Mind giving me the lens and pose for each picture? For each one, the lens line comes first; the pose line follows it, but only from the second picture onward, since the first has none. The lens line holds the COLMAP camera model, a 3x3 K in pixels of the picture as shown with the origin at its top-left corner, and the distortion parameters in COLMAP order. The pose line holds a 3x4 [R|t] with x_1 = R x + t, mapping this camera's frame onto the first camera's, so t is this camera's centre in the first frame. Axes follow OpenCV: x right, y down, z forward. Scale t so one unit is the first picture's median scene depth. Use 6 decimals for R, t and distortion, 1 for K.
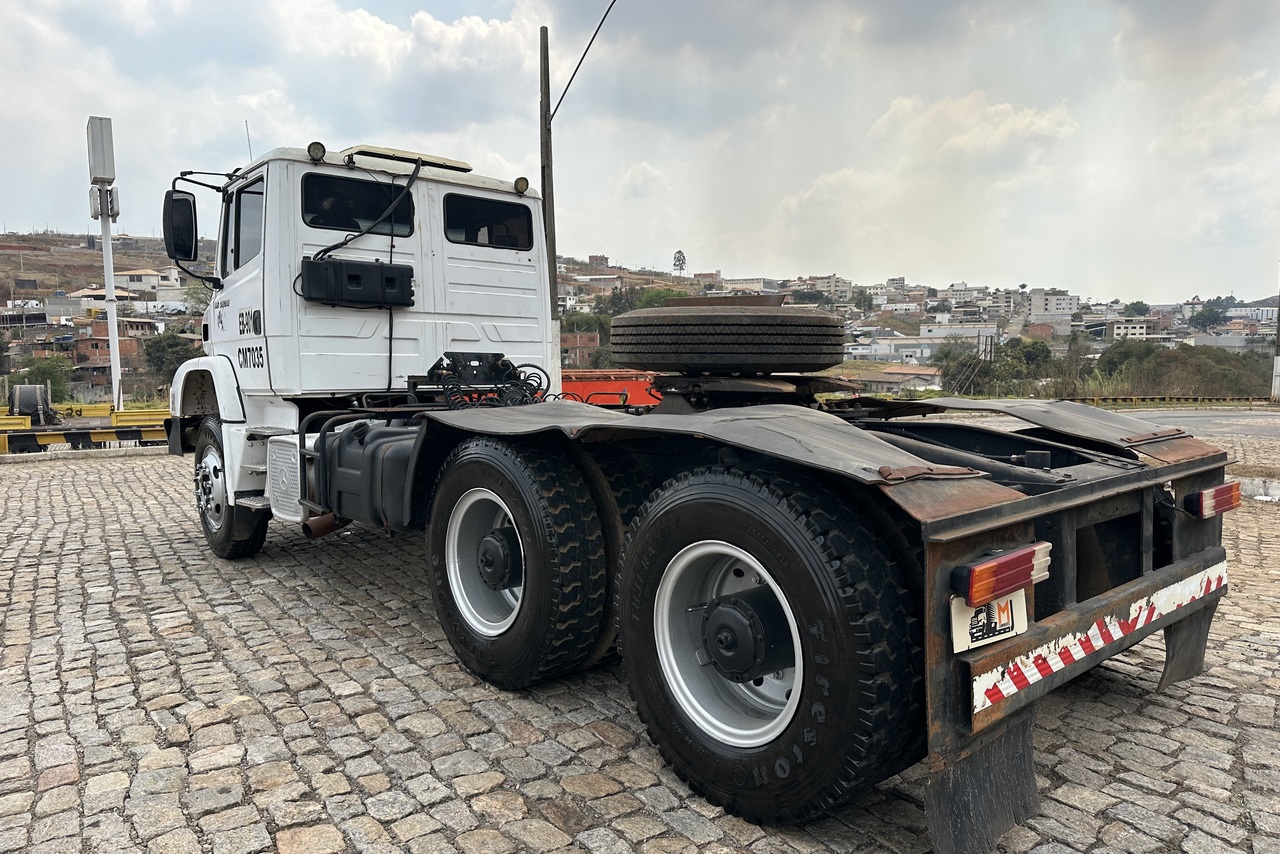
lens RADIAL K [[887.3, 0, 640.5], [0, 887.3, 414.7], [0, 0, 1]] dist [0.098227, -0.155603]
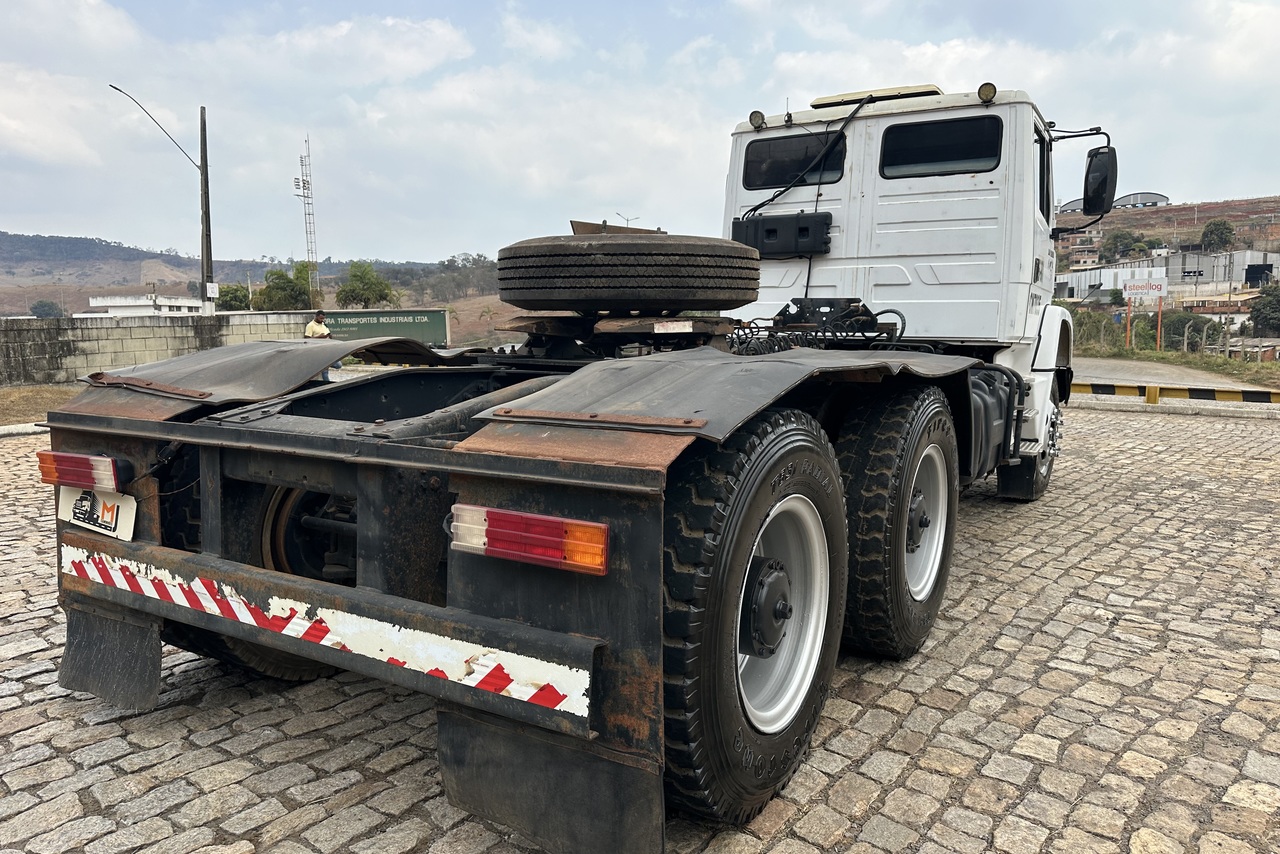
lens RADIAL K [[887.3, 0, 640.5], [0, 887.3, 414.7], [0, 0, 1]] dist [0.098227, -0.155603]
pose [[0.297086, 0.102281, -0.949357, 0.681357], [-0.061427, 0.994234, 0.087893, -0.017311], [0.952873, 0.032204, 0.301656, 0.529409]]
